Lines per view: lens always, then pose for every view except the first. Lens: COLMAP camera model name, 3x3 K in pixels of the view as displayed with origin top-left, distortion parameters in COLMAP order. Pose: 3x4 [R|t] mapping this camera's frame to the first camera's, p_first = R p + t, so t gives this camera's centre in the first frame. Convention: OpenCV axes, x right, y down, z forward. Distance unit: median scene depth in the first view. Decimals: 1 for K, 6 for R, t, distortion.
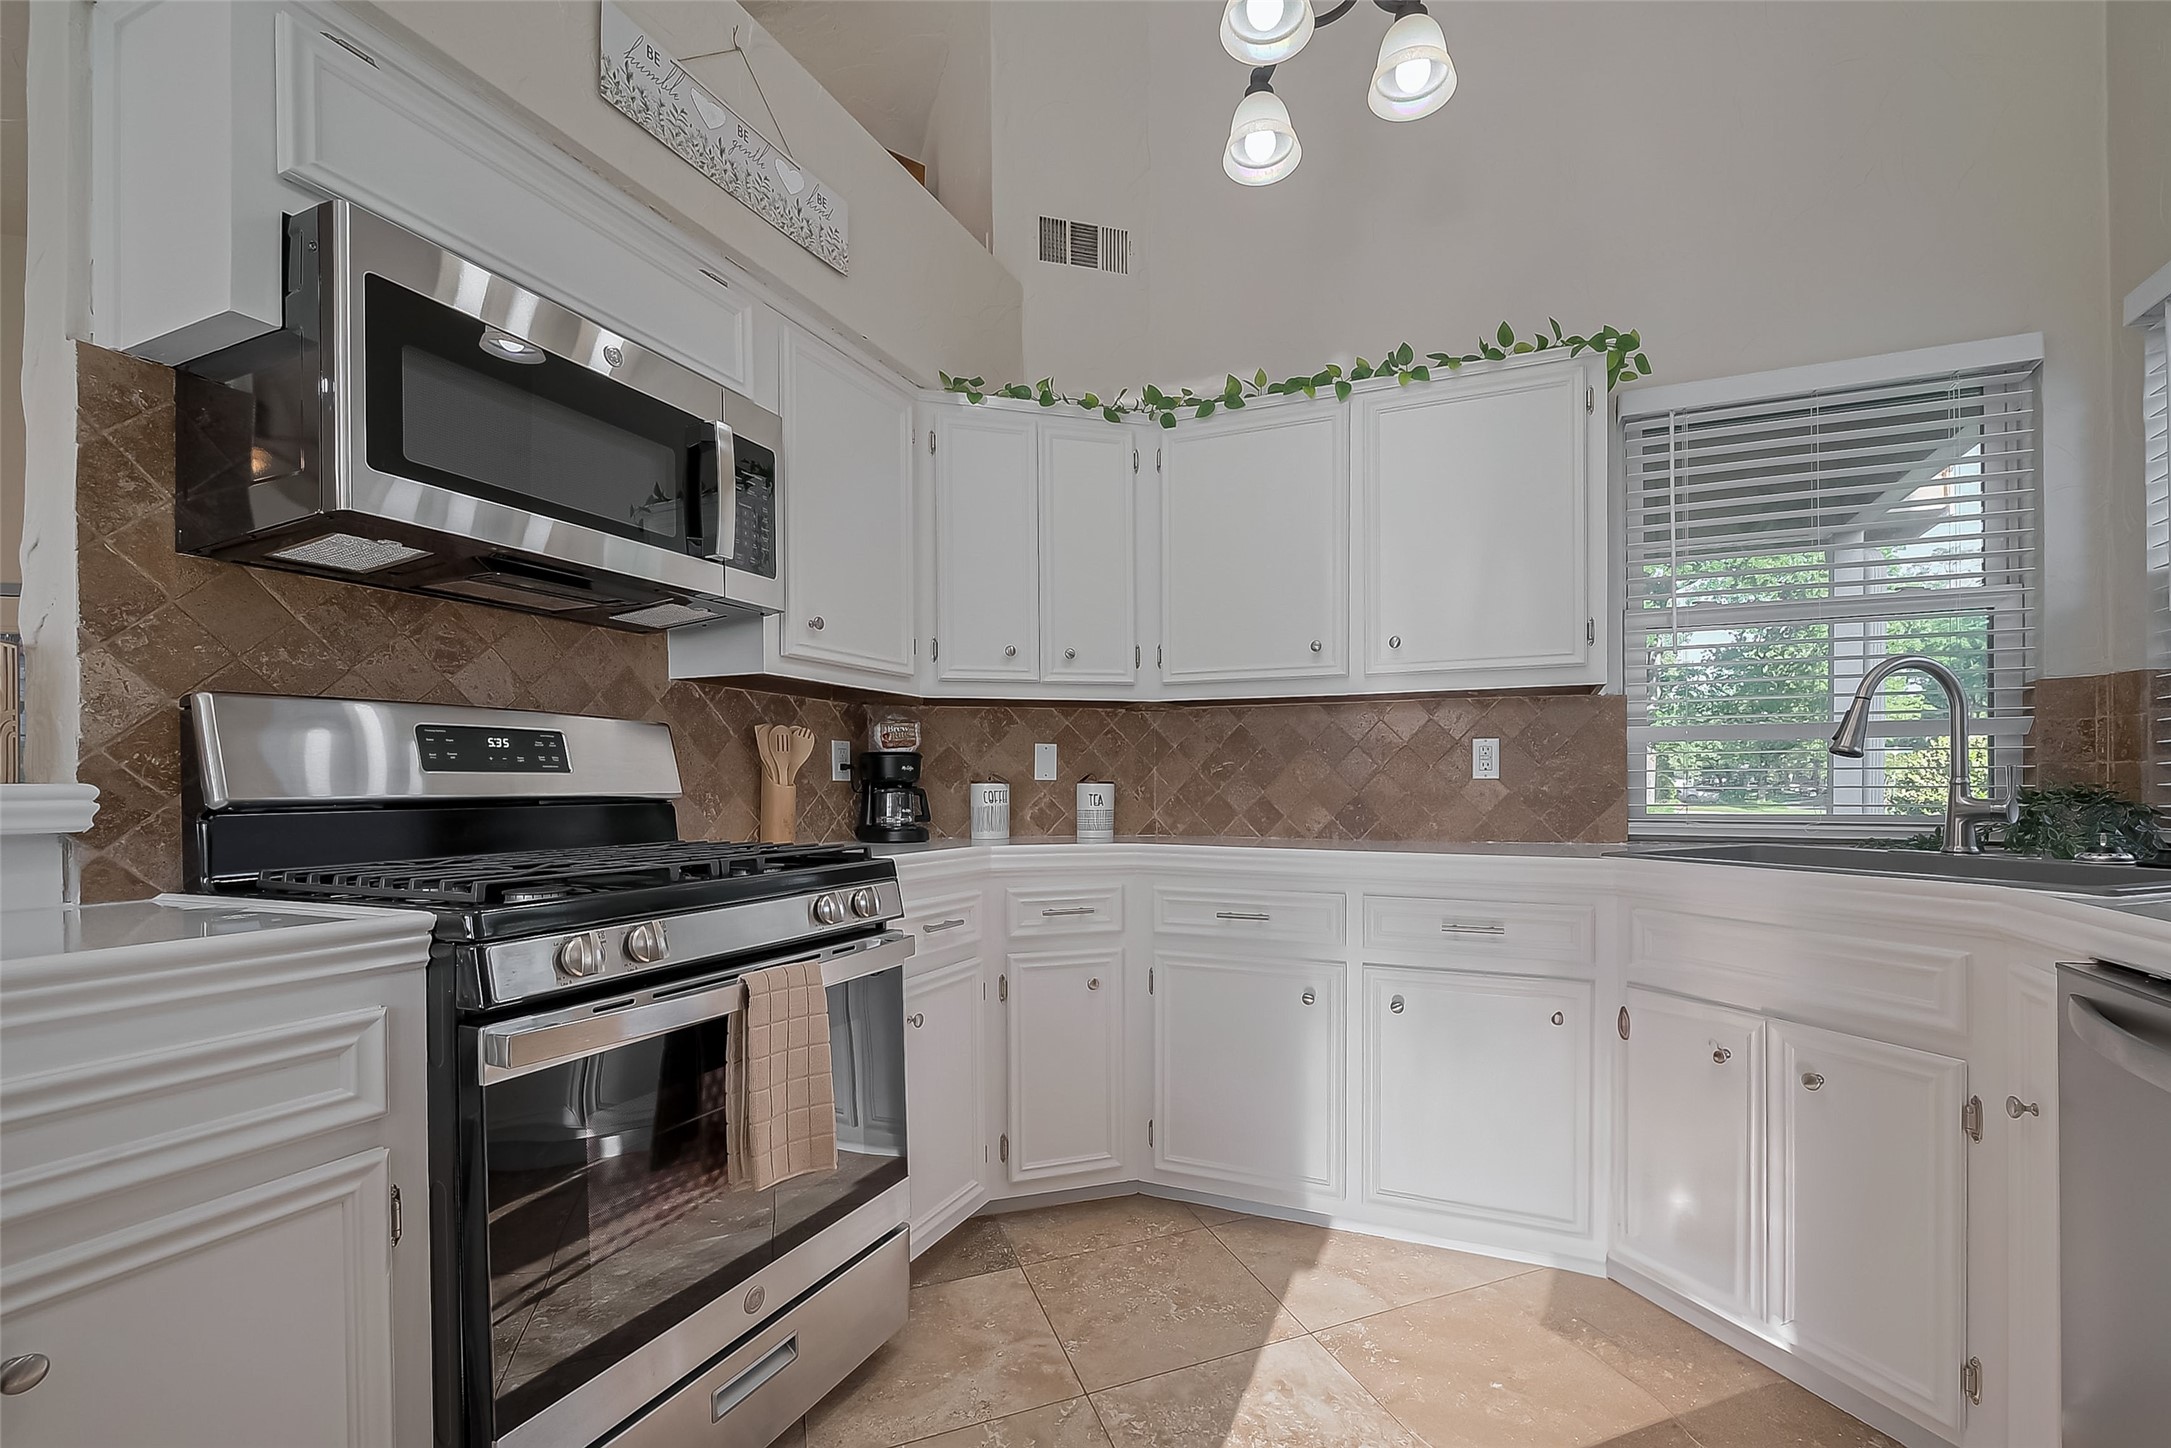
lens RADIAL K [[928.7, 0, 1160.3], [0, 928.7, 795.6], [0, 0, 1]] dist [-0.009059, -0.000306]
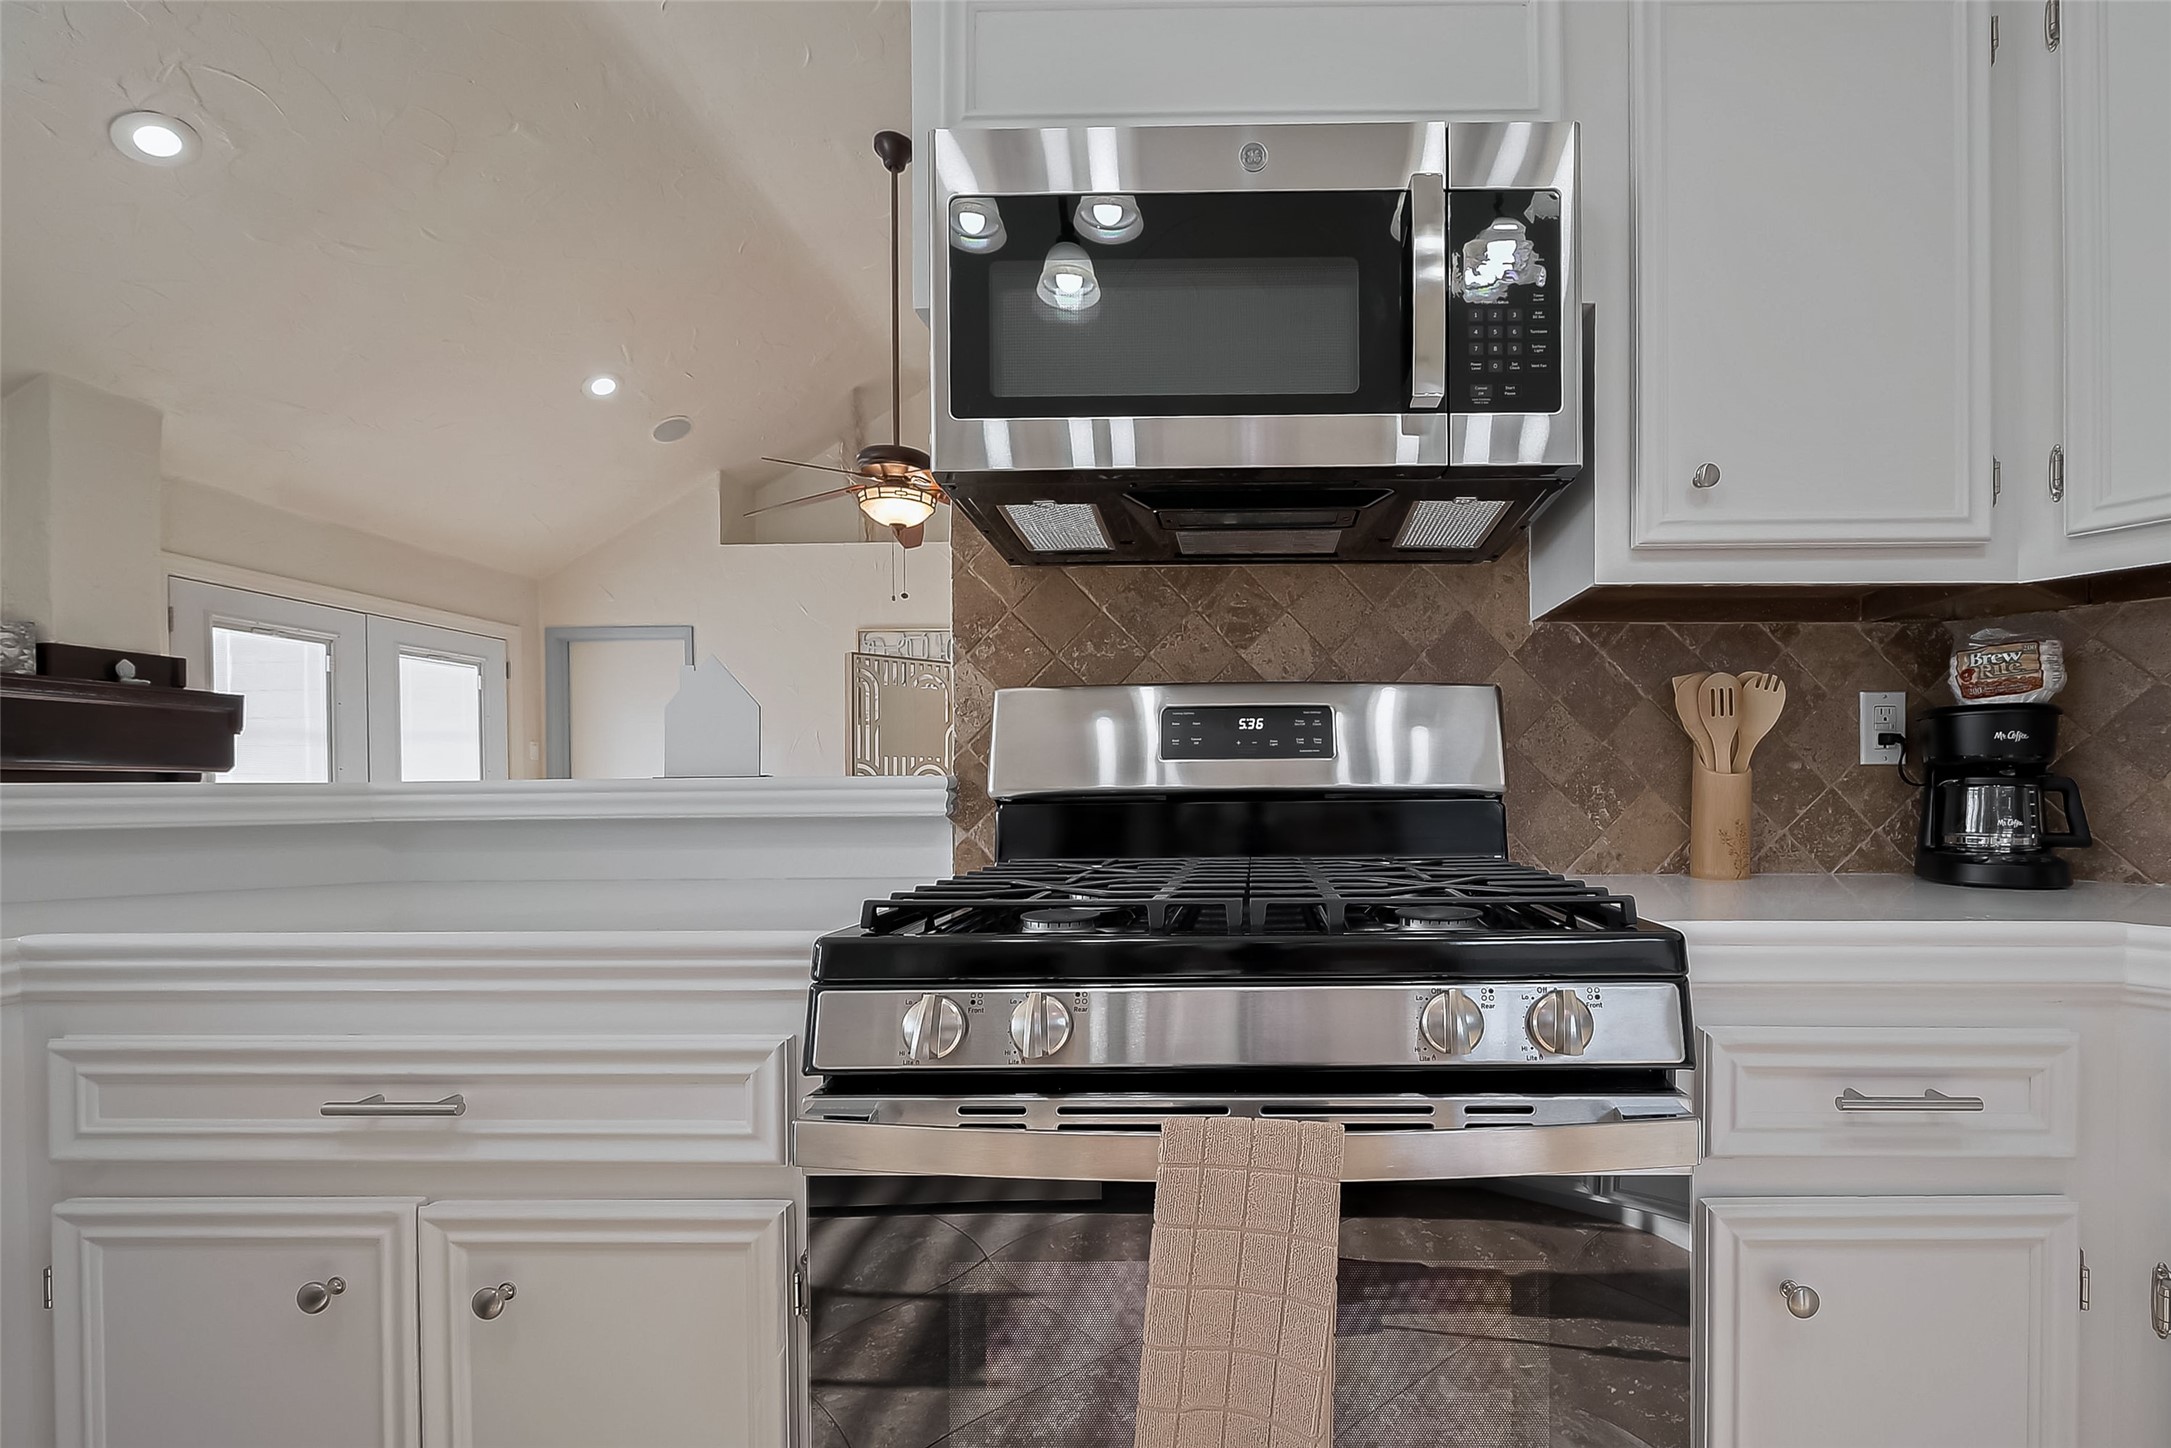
lens RADIAL K [[928.7, 0, 1160.3], [0, 928.7, 795.6], [0, 0, 1]] dist [-0.009059, -0.000306]
pose [[0.353160, 0.017801, -0.935394, 0.031952], [-0.005390, 0.999841, 0.016993, -0.005820], [0.935547, -0.000960, 0.353200, 0.569397]]
